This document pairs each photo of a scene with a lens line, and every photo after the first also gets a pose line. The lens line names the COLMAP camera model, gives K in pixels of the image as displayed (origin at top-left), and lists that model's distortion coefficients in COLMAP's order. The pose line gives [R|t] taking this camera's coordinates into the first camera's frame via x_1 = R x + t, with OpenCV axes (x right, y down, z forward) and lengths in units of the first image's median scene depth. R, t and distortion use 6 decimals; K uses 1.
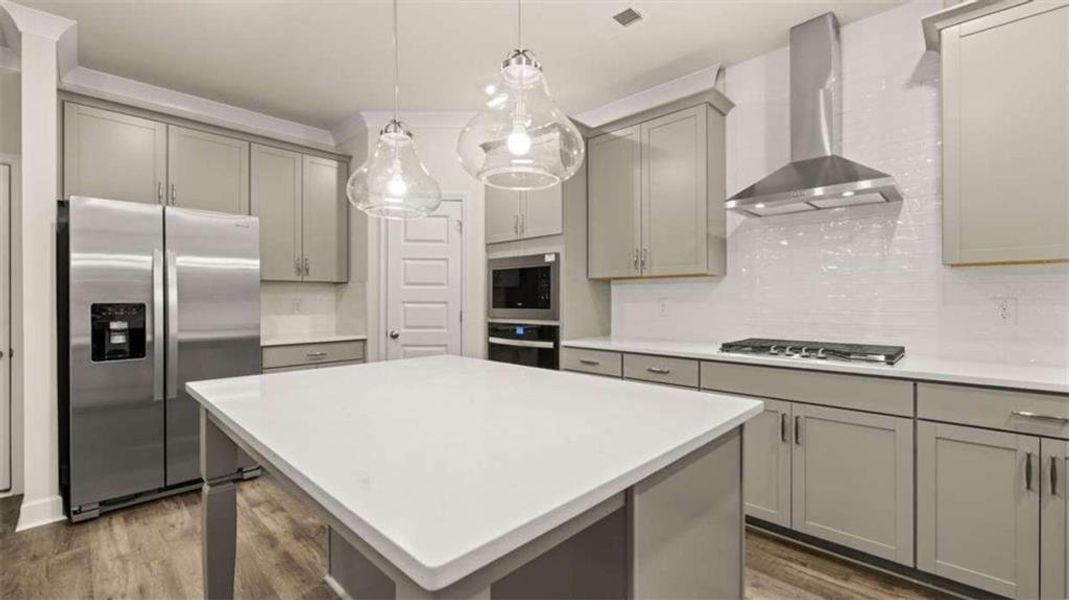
lens RADIAL K [[443.3, 0, 535.5], [0, 443.3, 299.4], [0, 0, 1]] dist [-0.009224, -0.000039]
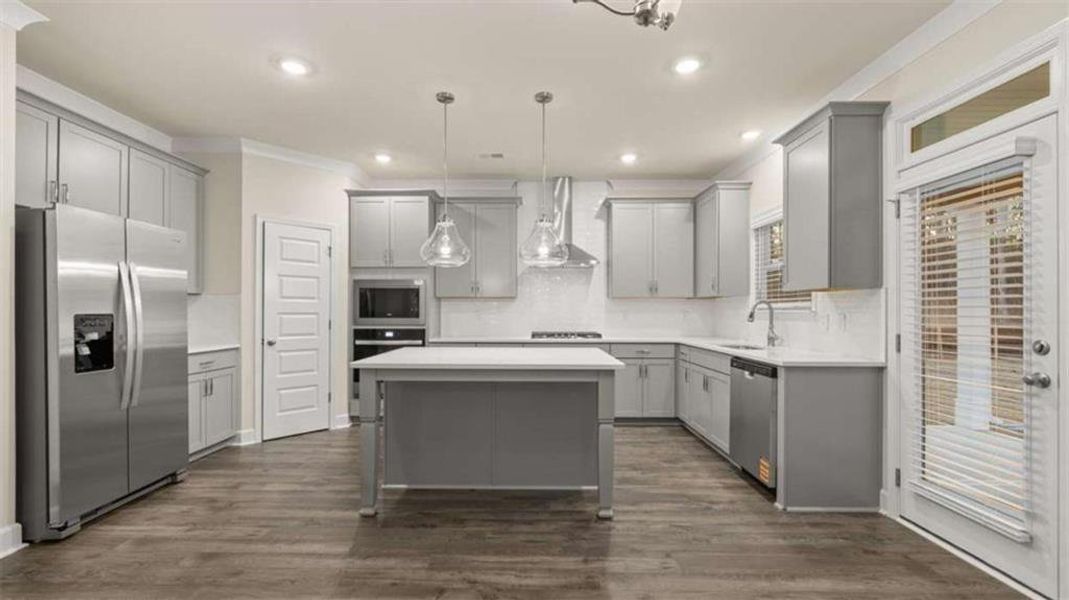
lens RADIAL K [[443.3, 0, 531.6], [0, 443.3, 308.6], [0, 0, 1]] dist [-0.009224, -0.000039]
pose [[0.723615, 0.005798, 0.690180, -0.706018], [-0.001663, 0.999976, -0.006657, 0.001271], [-0.690202, 0.003669, 0.723607, -0.310996]]
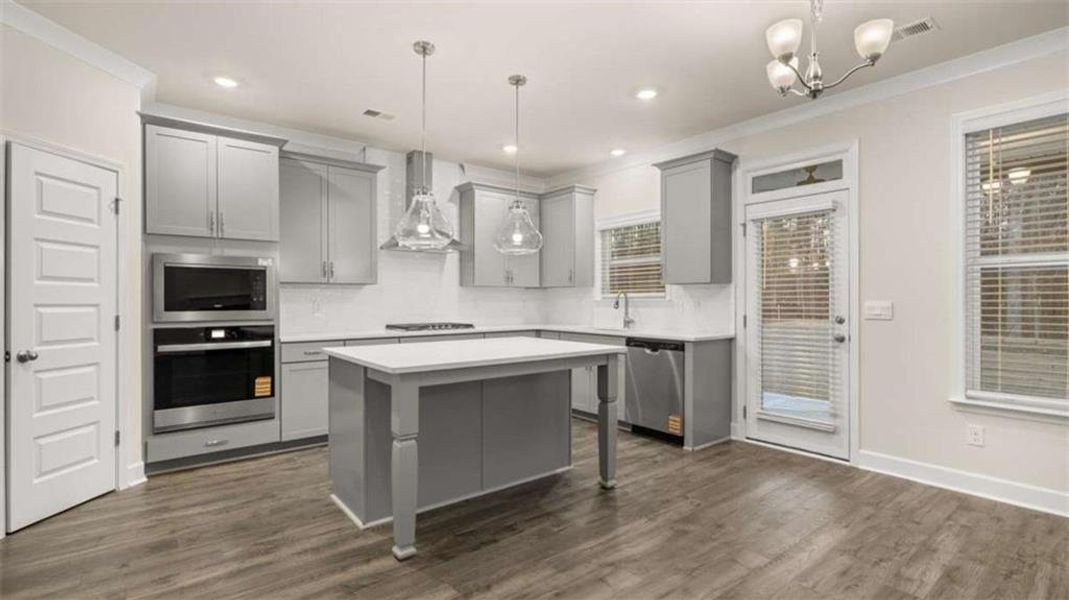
lens RADIAL K [[484.1, 0, 530.8], [0, 484.1, 298.6], [0, 0, 1]] dist [-0.011598, -0.000306]
pose [[0.133836, 0.004555, 0.990993, -1.037055], [0.002424, 0.999985, -0.004924, 0.002090], [-0.991001, 0.003061, 0.133823, 0.210678]]
